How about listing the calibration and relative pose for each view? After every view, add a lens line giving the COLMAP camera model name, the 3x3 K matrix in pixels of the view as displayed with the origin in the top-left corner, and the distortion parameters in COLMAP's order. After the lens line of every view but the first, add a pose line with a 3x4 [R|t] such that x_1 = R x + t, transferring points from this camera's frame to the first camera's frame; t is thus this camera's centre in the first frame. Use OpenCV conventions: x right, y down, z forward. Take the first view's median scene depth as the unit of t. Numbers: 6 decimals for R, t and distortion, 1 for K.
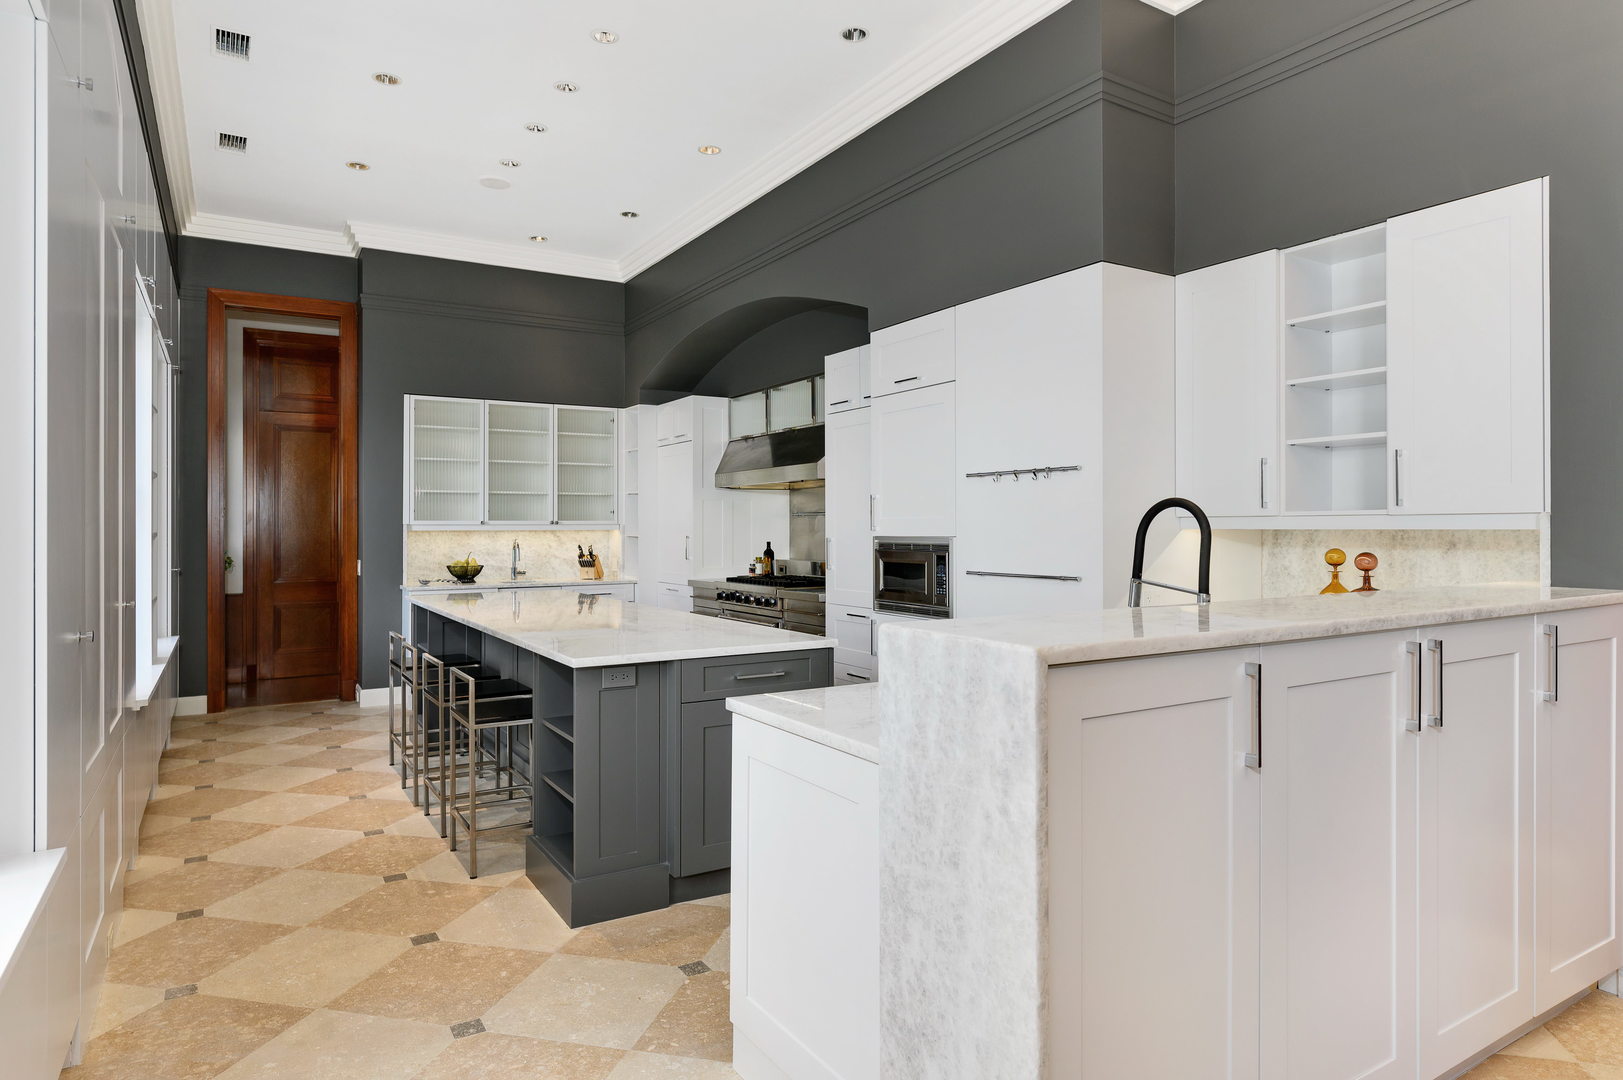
lens RADIAL K [[913.9, 0, 806.3], [0, 913.9, 531.9], [0, 0, 1]] dist [-0.019249, -0.002026]
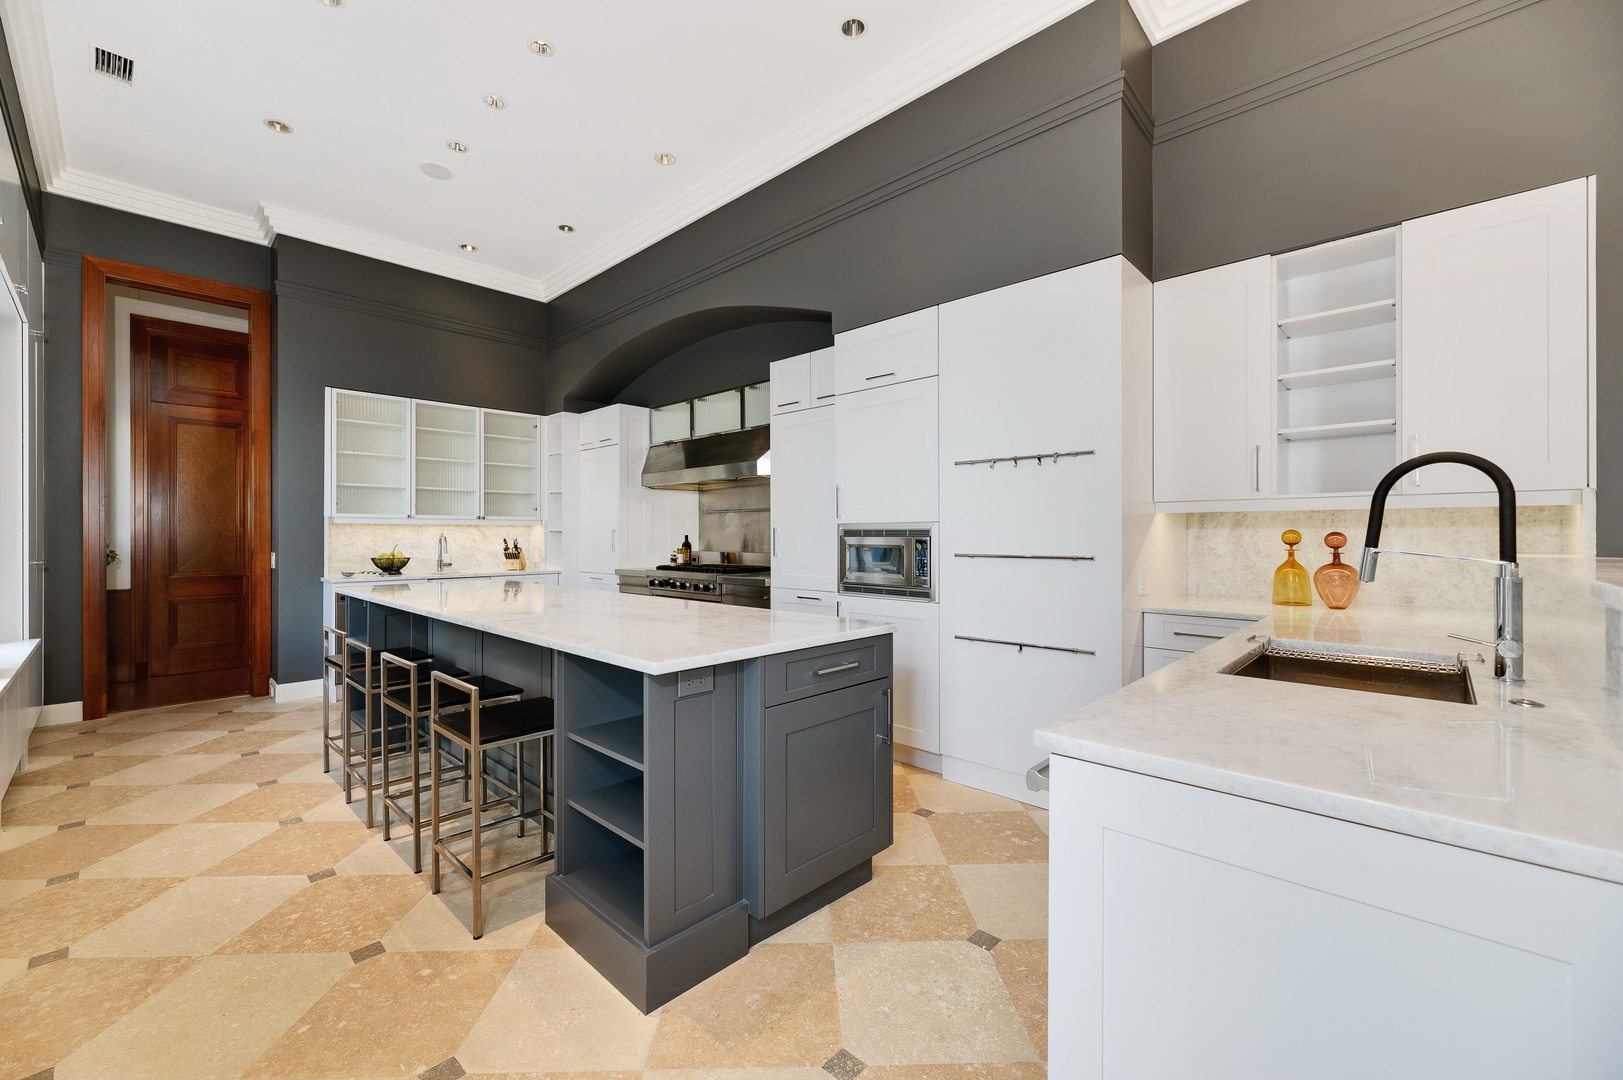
lens RADIAL K [[649.3, 0, 784.2], [0, 649.3, 537.8], [0, 0, 1]] dist [-0.004491, -0.000446]
pose [[0.972666, -0.000933, 0.232207, -0.178799], [0.000673, 0.999999, 0.001199, 0.021866], [-0.232208, -0.001009, 0.972666, 0.290625]]
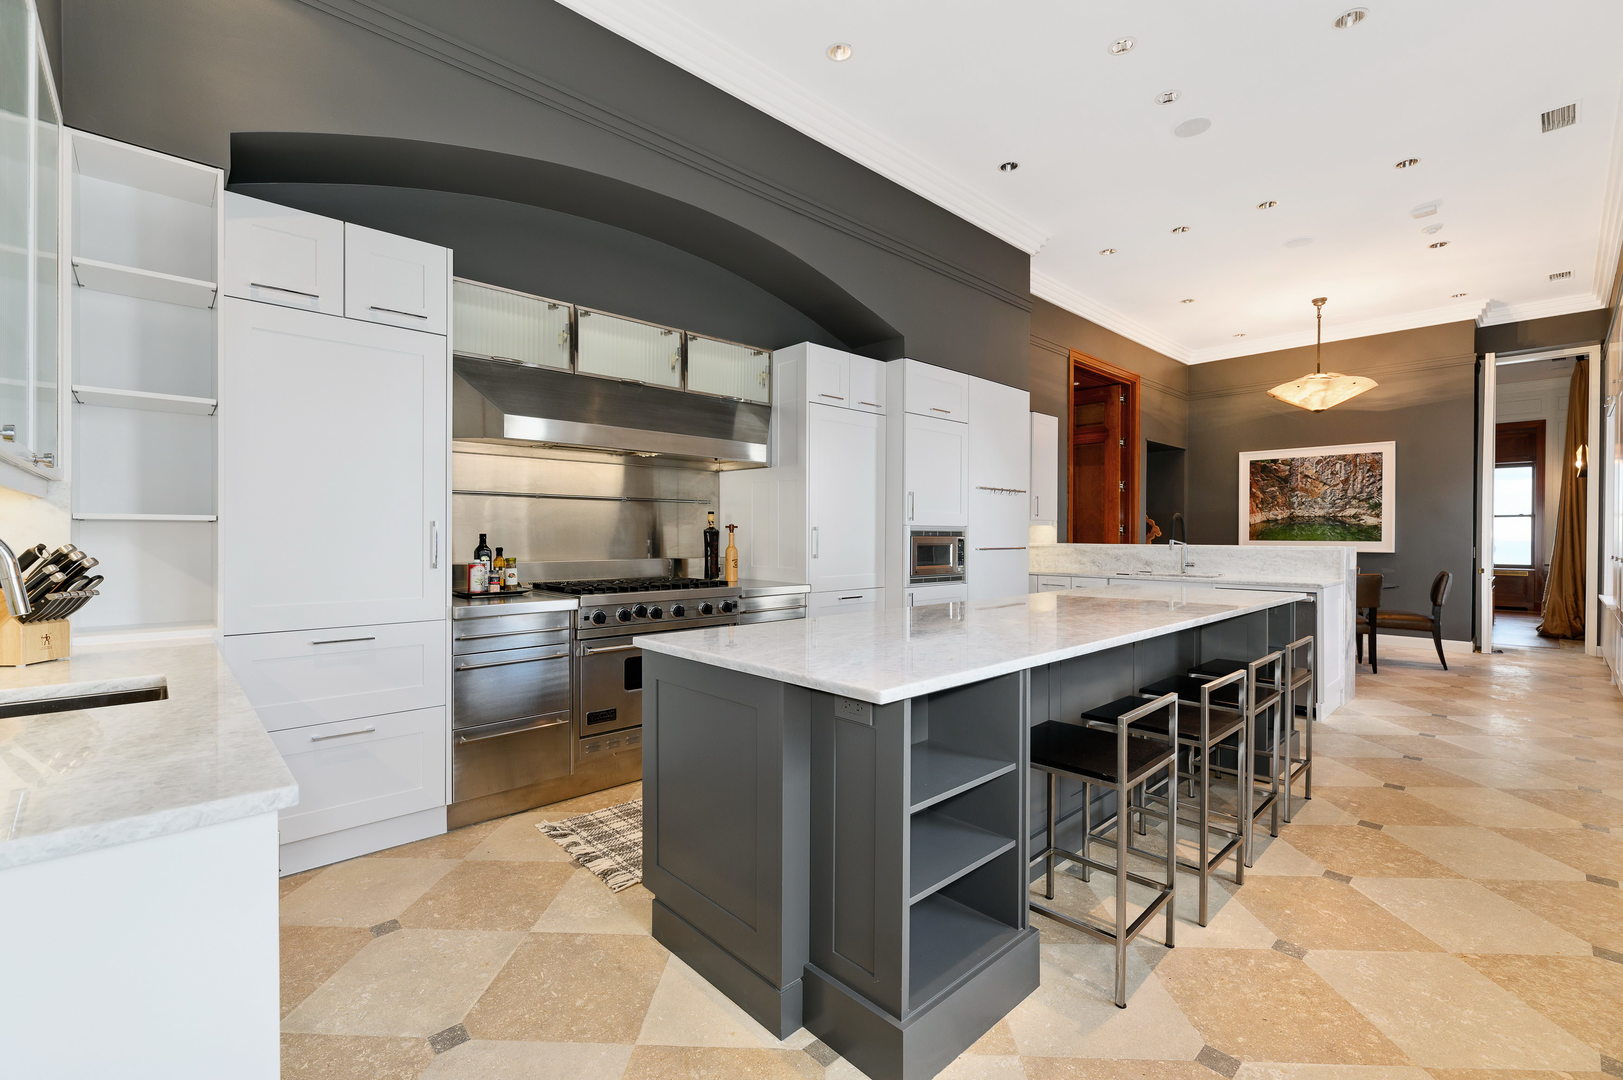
lens RADIAL K [[705.2, 0, 815.8], [0, 705.2, 541.8], [0, 0, 1]] dist [0.002656, -0.001319]
pose [[-0.196198, -0.010020, 0.980513, -0.881536], [-0.000318, 0.999948, 0.010155, 0.018677], [-0.980564, 0.001681, -0.196191, 1.389109]]
